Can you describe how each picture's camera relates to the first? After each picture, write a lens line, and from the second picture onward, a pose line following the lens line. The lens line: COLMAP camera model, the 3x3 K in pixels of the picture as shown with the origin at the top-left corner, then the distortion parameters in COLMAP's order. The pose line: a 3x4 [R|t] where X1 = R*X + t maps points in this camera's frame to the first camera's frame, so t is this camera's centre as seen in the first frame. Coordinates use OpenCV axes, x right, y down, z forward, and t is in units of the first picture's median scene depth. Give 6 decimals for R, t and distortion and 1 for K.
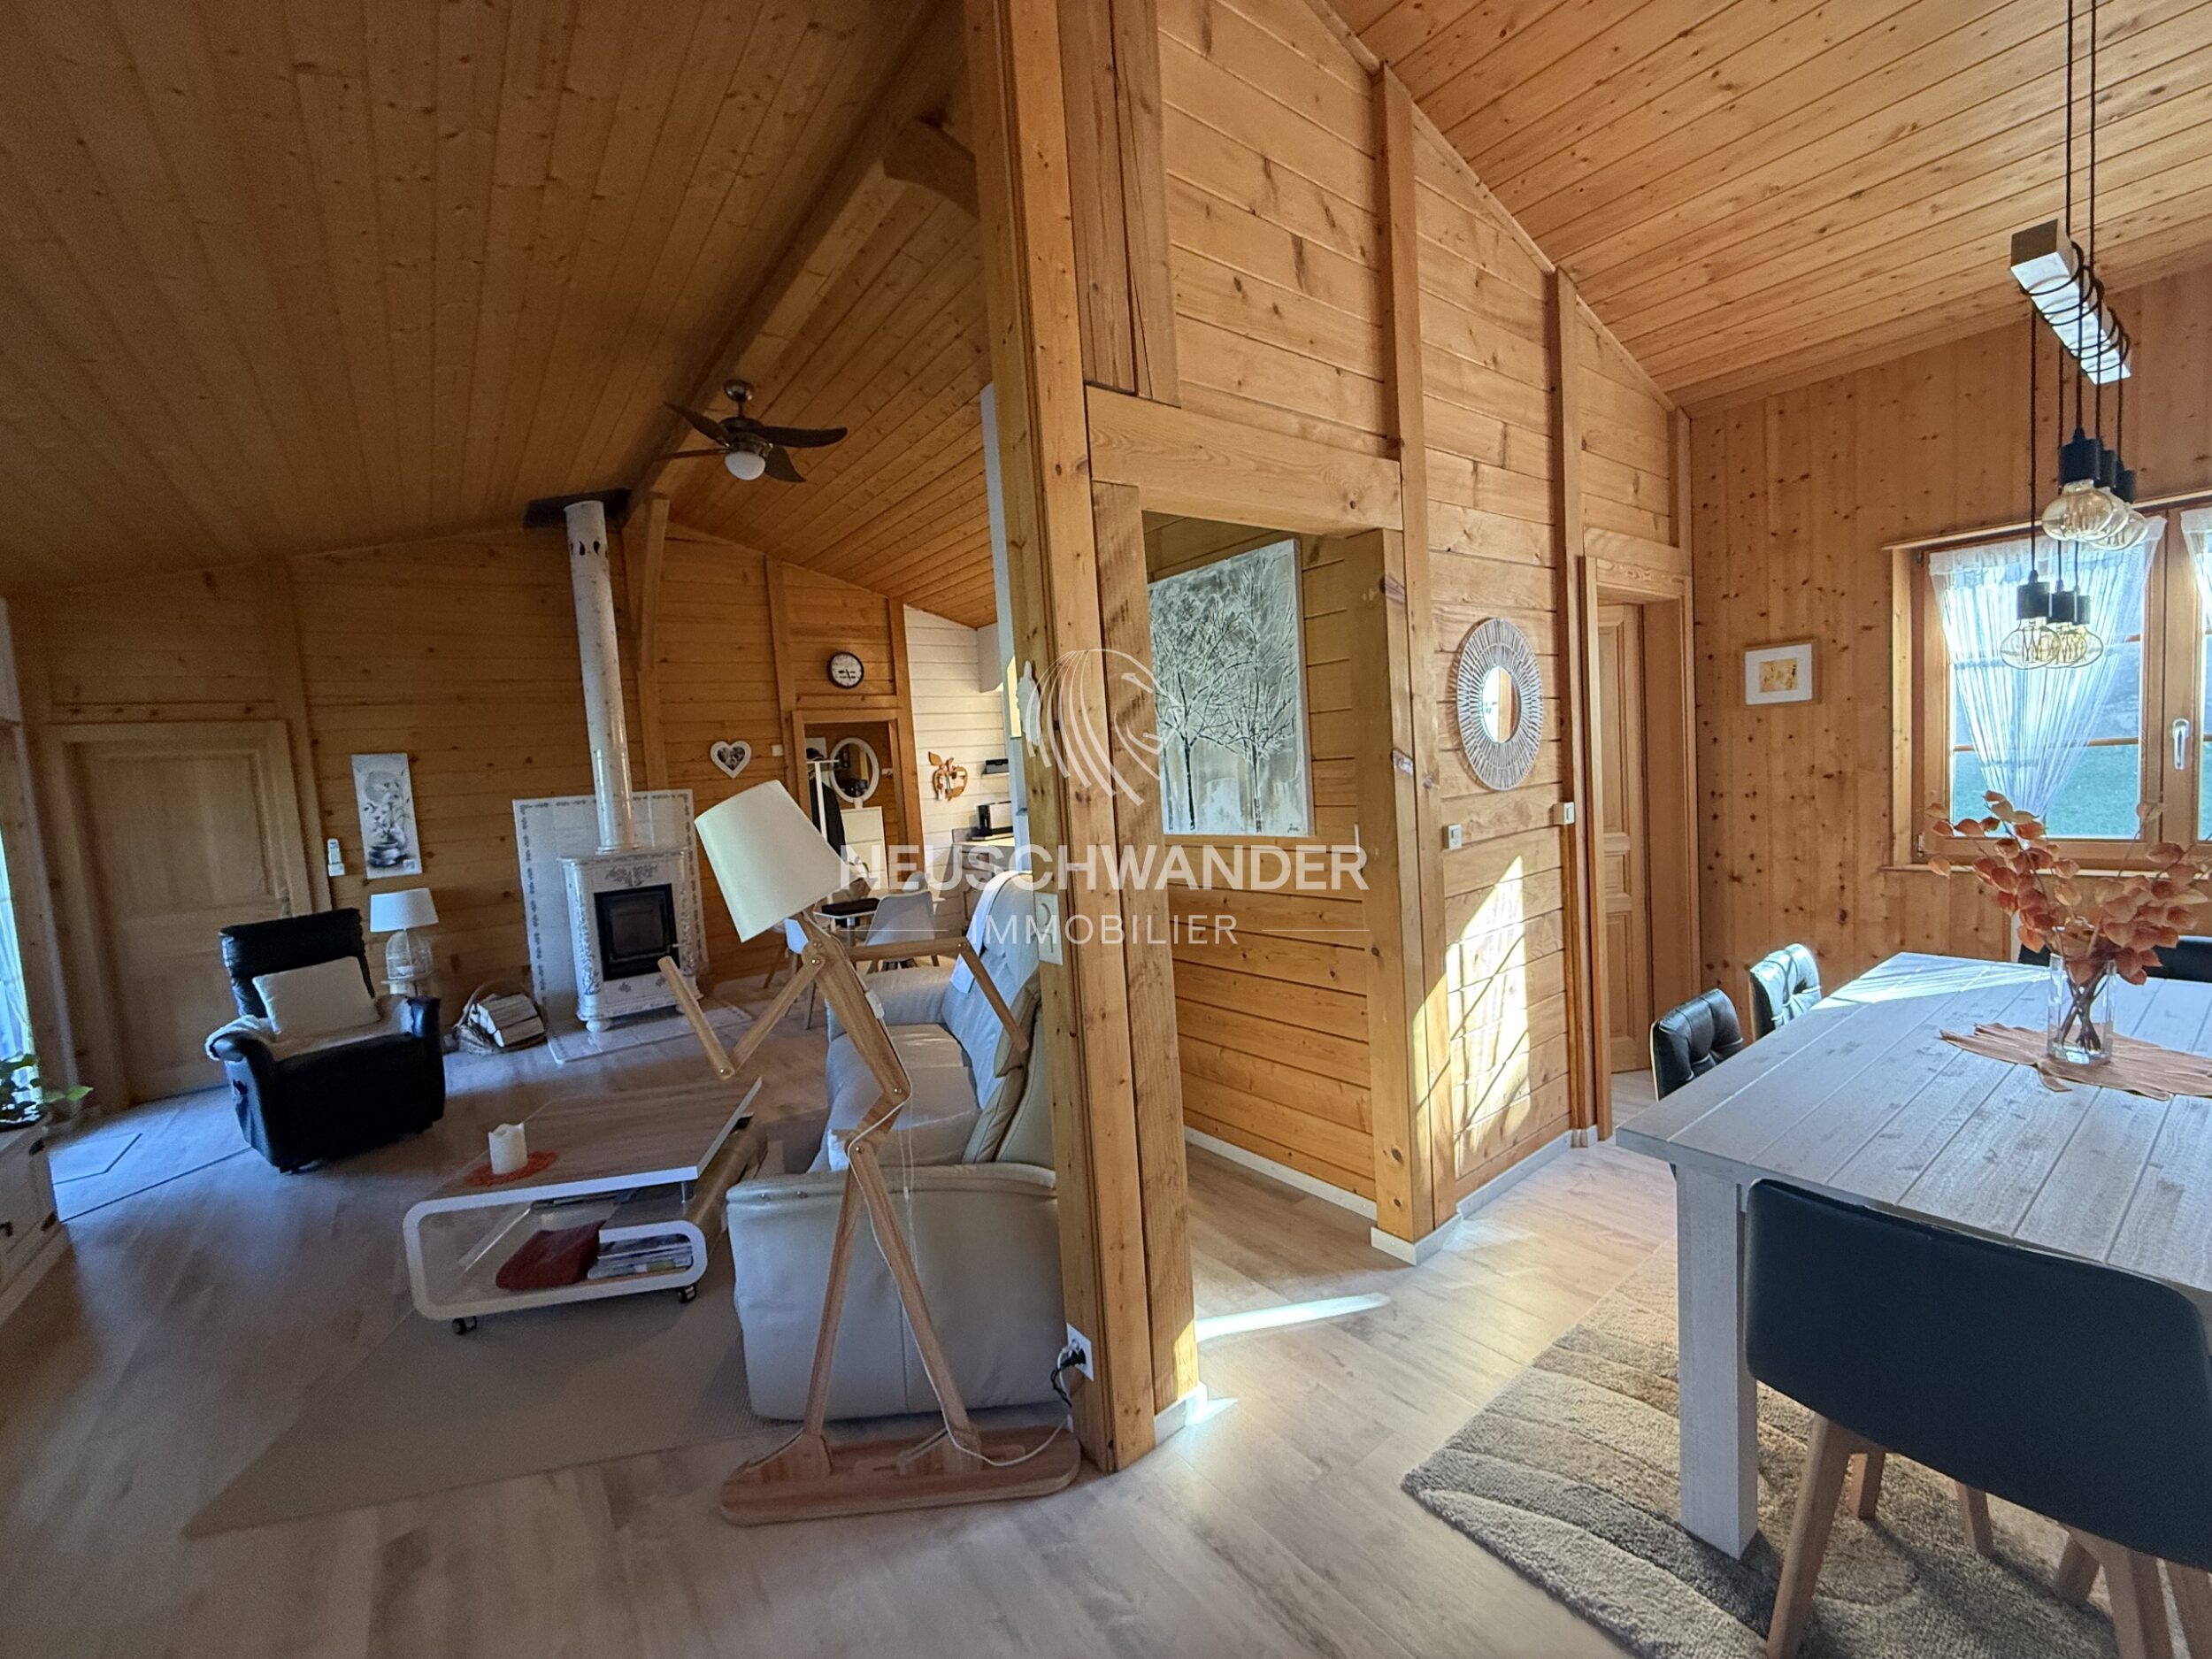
lens RADIAL K [[886.6, 0, 1096.6], [0, 886.6, 831.9], [0, 0, 1]] dist [0.002678, -0.000013]
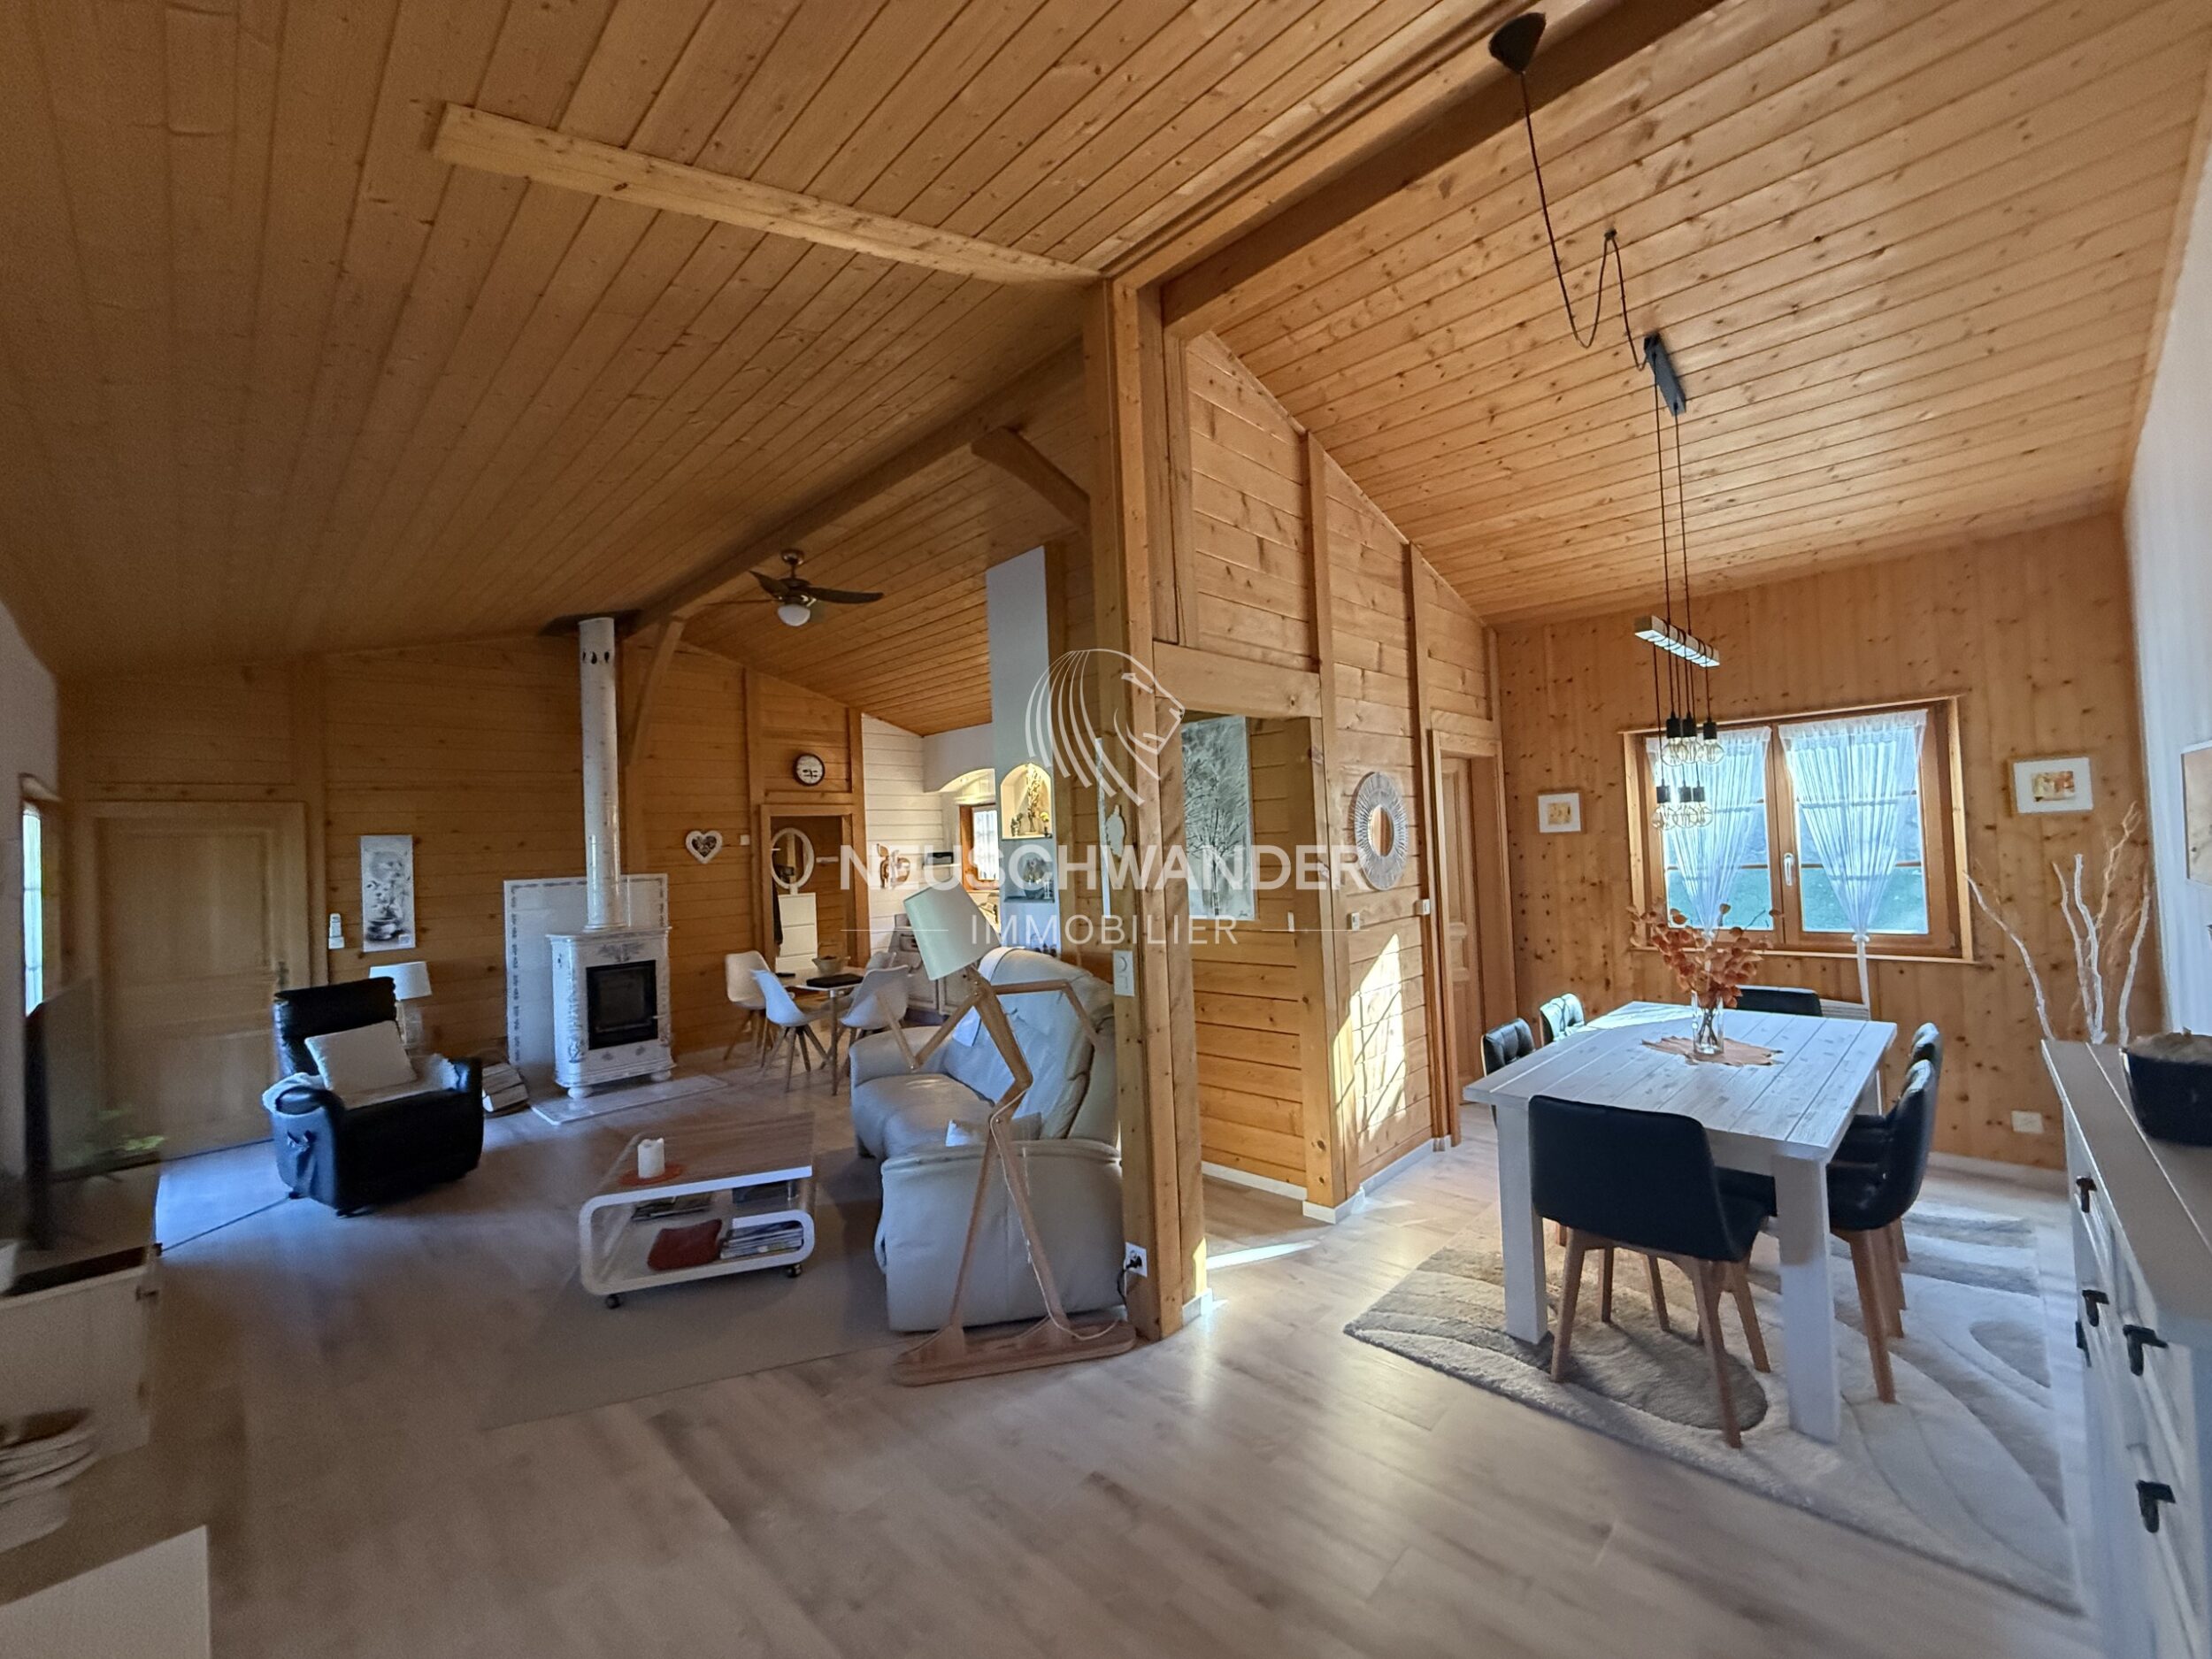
lens RADIAL K [[886.6, 0, 1096.4], [0, 886.6, 832.2], [0, 0, 1]] dist [0.002678, -0.000013]
pose [[0.989064, 0.028878, 0.144635, -0.212077], [-0.013970, 0.994578, -0.103049, 0.014398], [-0.146827, 0.099901, 0.984105, -0.353829]]
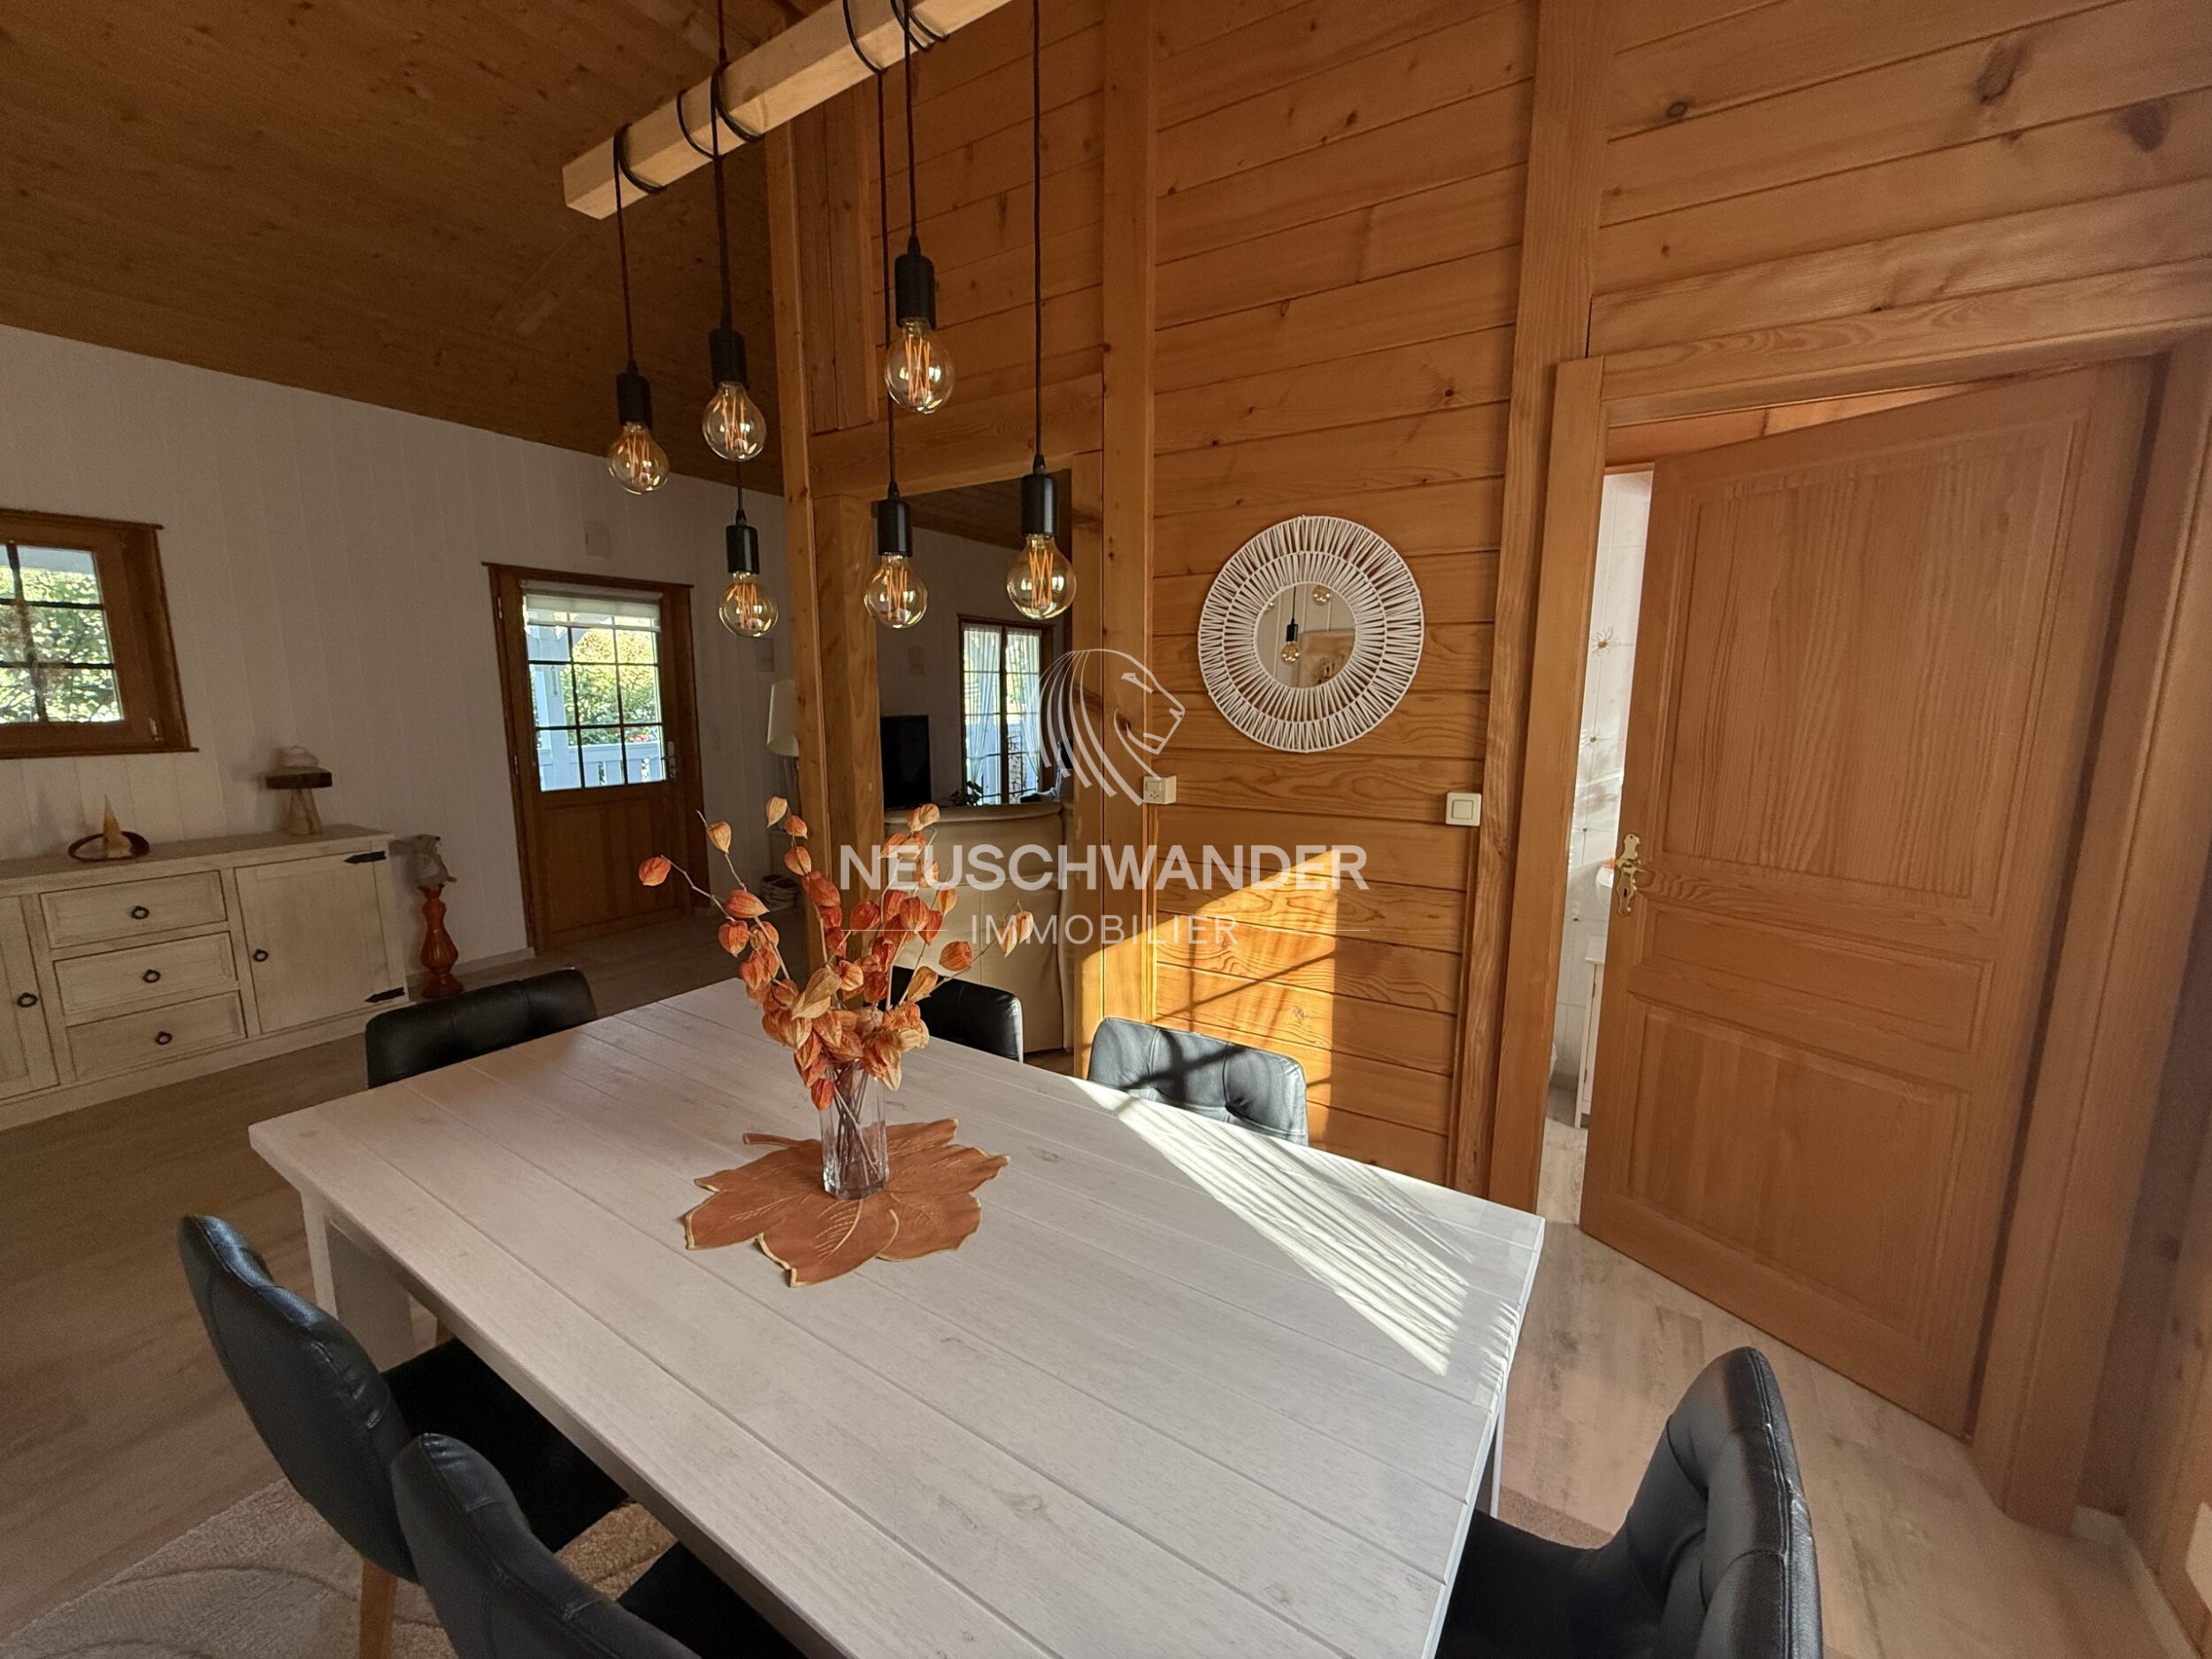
lens RADIAL K [[886.6, 0, 1105.5], [0, 886.6, 830.8], [0, 0, 1]] dist [0.002678, -0.000013]
pose [[0.346401, 0.215548, -0.912987, 1.029265], [-0.089105, 0.976404, 0.196712, -0.107543], [0.933845, 0.013210, 0.357434, 0.546382]]
